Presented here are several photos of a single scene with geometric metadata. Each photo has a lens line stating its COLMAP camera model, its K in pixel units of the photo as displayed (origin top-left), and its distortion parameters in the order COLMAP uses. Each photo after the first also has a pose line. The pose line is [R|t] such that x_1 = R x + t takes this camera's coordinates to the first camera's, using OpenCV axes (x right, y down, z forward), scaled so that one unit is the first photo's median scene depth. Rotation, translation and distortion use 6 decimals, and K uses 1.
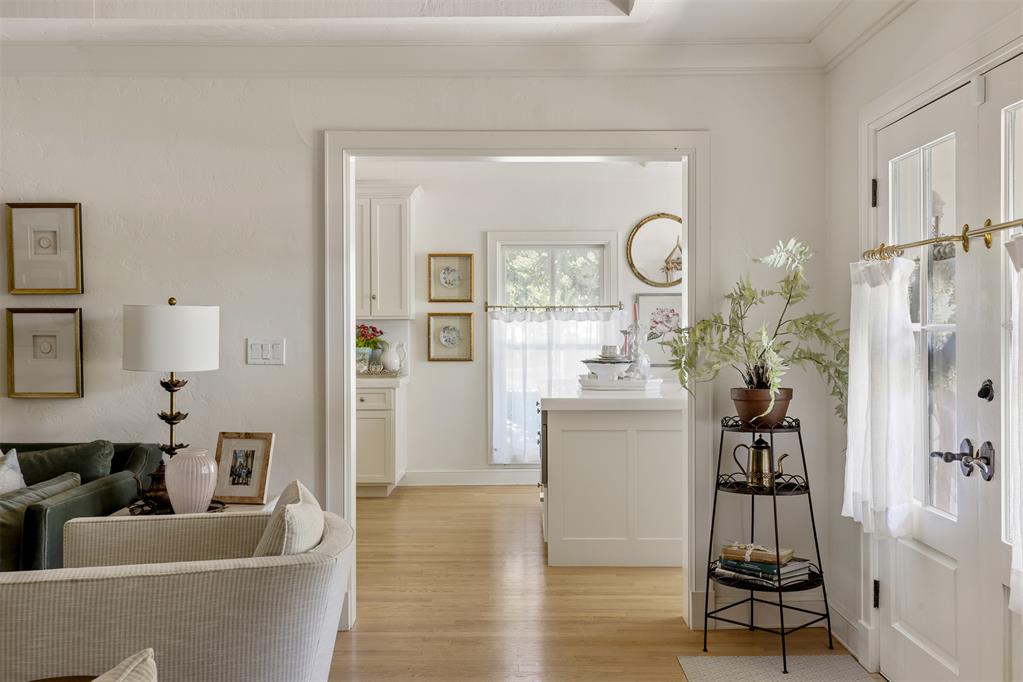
lens RADIAL K [[919.3, 0, 511.5], [0, 919.3, 338.0], [0, 0, 1]] dist [-0.000871, 0.016952]
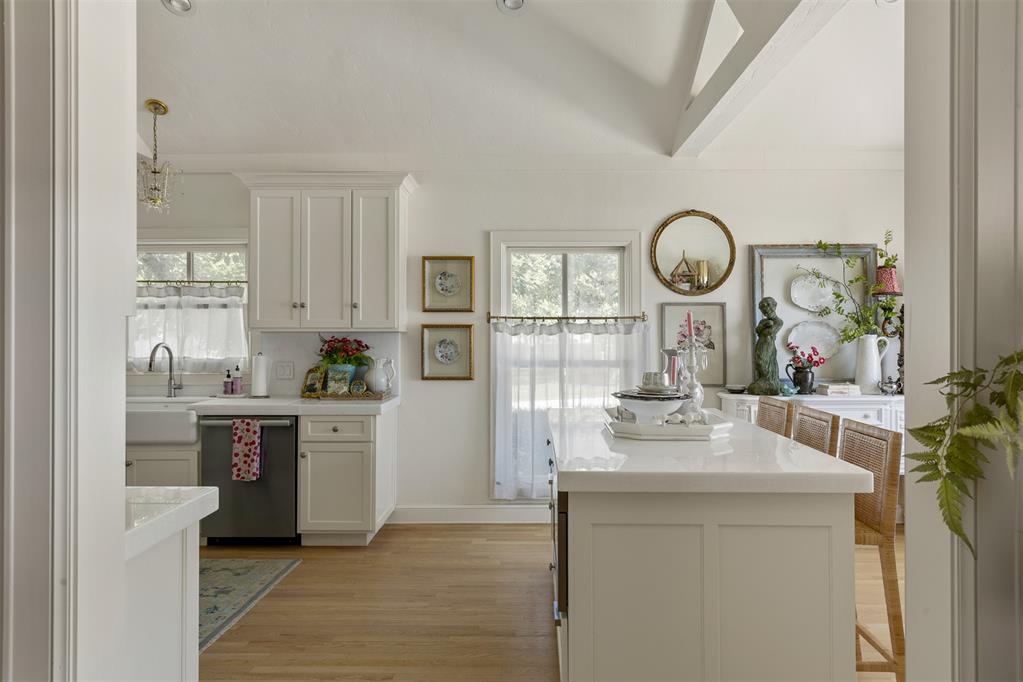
lens RADIAL K [[689.0, 0, 515.2], [0, 689.0, 336.2], [0, 0, 1]] dist [0.005511, -0.007665]
pose [[0.999935, 0.004209, -0.010614, 0.004620], [-0.004358, 0.999892, -0.014026, -0.007124], [0.010554, 0.014072, 0.999845, 0.349552]]
